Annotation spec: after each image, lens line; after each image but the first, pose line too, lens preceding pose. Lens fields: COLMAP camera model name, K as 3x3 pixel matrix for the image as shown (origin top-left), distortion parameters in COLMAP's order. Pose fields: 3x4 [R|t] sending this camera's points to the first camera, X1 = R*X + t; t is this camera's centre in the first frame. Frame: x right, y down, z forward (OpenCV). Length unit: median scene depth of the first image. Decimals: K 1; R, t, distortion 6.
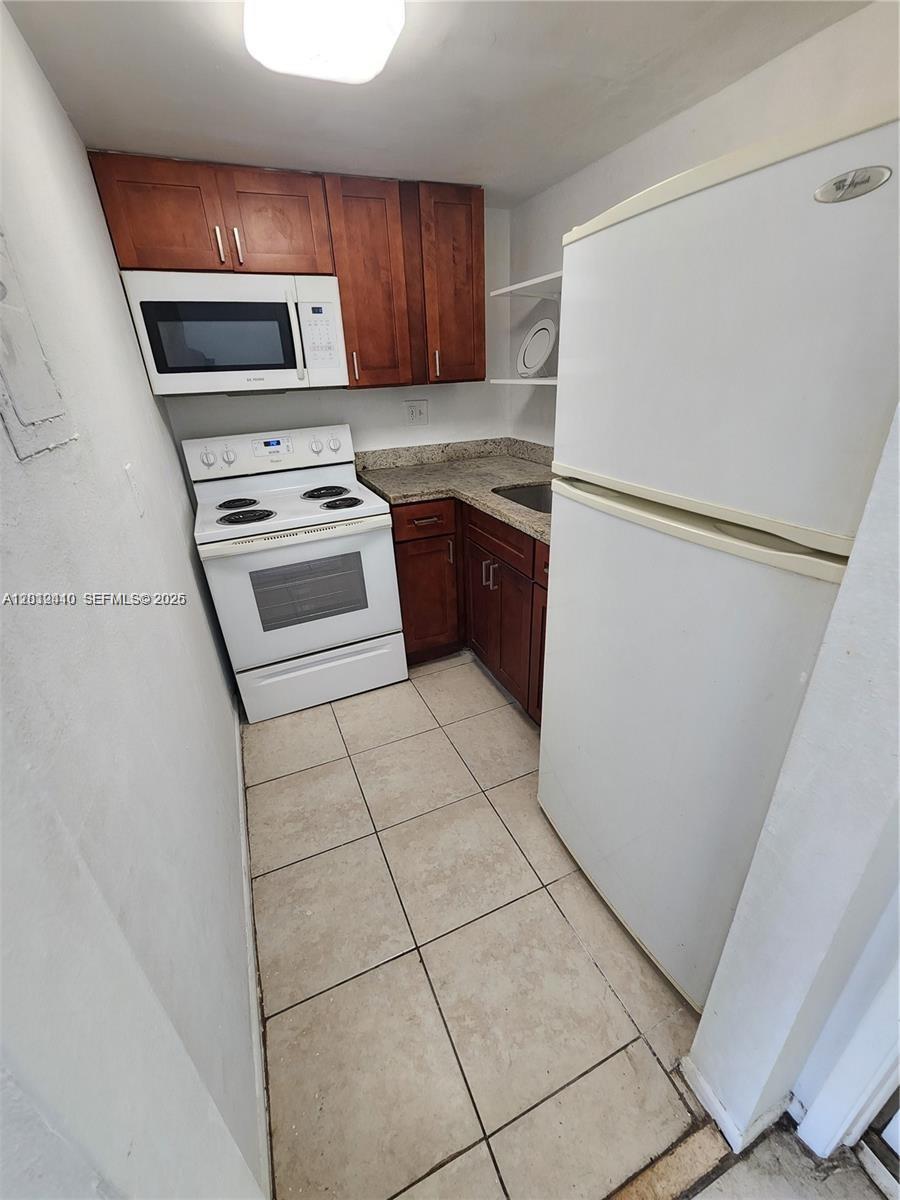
lens RADIAL K [[497.2, 0, 458.9], [0, 497.2, 598.0], [0, 0, 1]] dist [-0.002985, -0.000178]
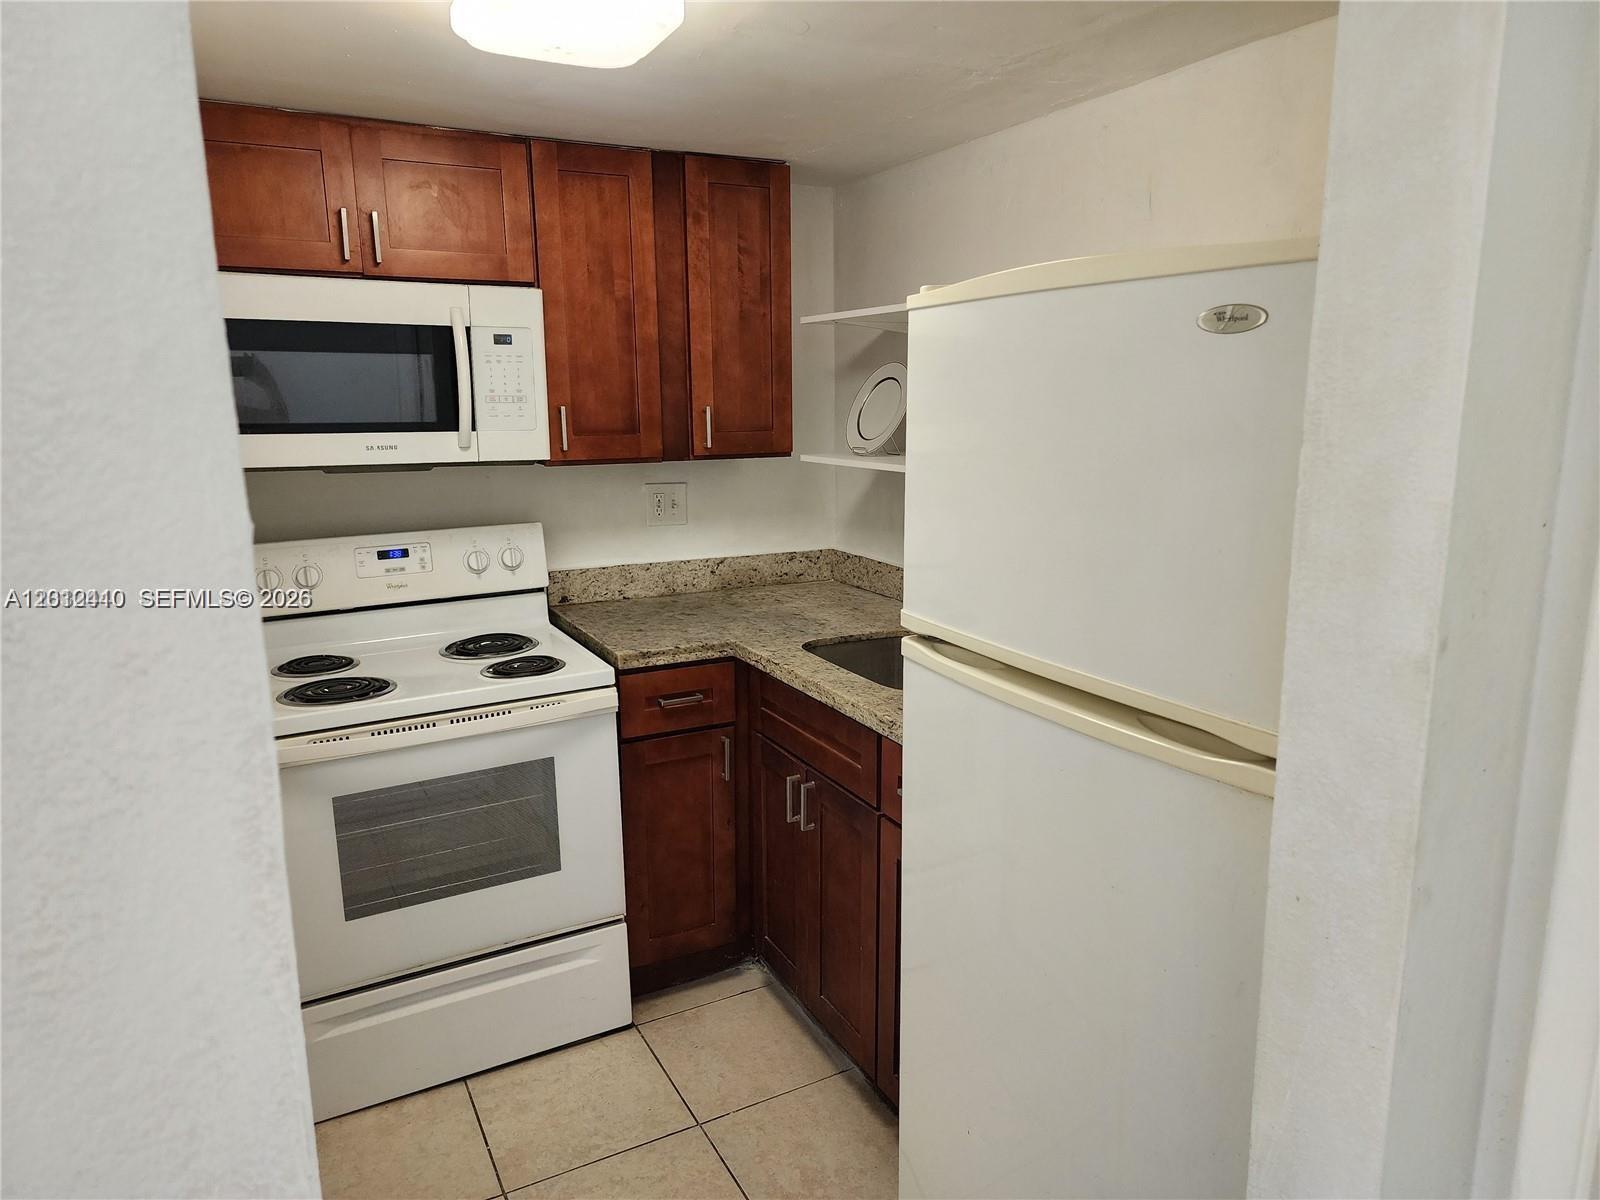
lens RADIAL K [[1073.0, 0, 806.0], [0, 1073.0, 586.1], [0, 0, 1]] dist [0.056634, -0.001214]
pose [[0.997578, 0.015550, 0.067800, -0.012388], [0.002190, 0.967192, -0.254038, 0.021179], [-0.069526, 0.253571, 0.964815, -0.163110]]
